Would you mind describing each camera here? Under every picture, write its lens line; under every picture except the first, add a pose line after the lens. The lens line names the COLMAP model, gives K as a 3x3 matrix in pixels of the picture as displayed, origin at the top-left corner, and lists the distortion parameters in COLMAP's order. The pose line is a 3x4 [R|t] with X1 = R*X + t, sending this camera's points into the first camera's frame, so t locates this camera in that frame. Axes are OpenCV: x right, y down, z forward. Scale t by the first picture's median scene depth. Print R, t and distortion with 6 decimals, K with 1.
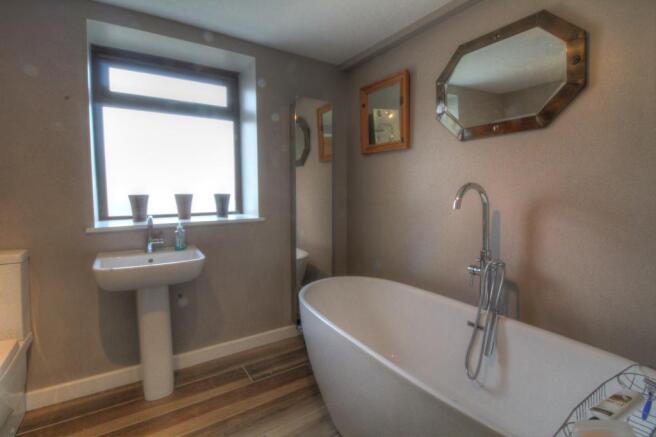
lens RADIAL K [[306.3, 0, 327.0], [0, 306.3, 211.9], [0, 0, 1]] dist [-0.014278, -0.000822]
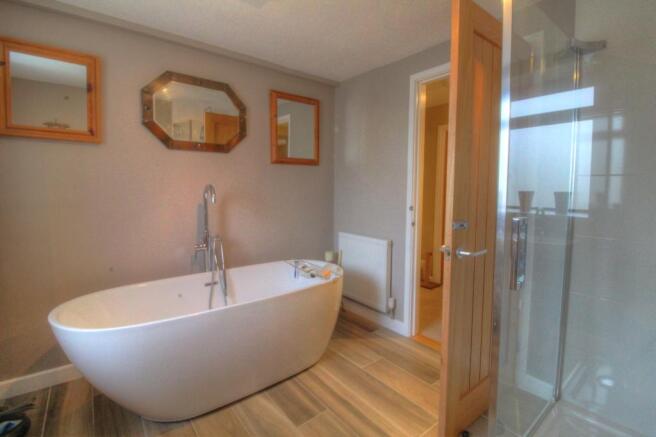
lens RADIAL K [[306.3, 0, 327.0], [0, 306.3, 211.9], [0, 0, 1]] dist [-0.014278, -0.000822]
pose [[-0.084356, -0.069049, 0.994040, -0.972374], [0.060775, 0.995382, 0.074300, -0.037854], [-0.994581, 0.066680, -0.079770, 0.554398]]
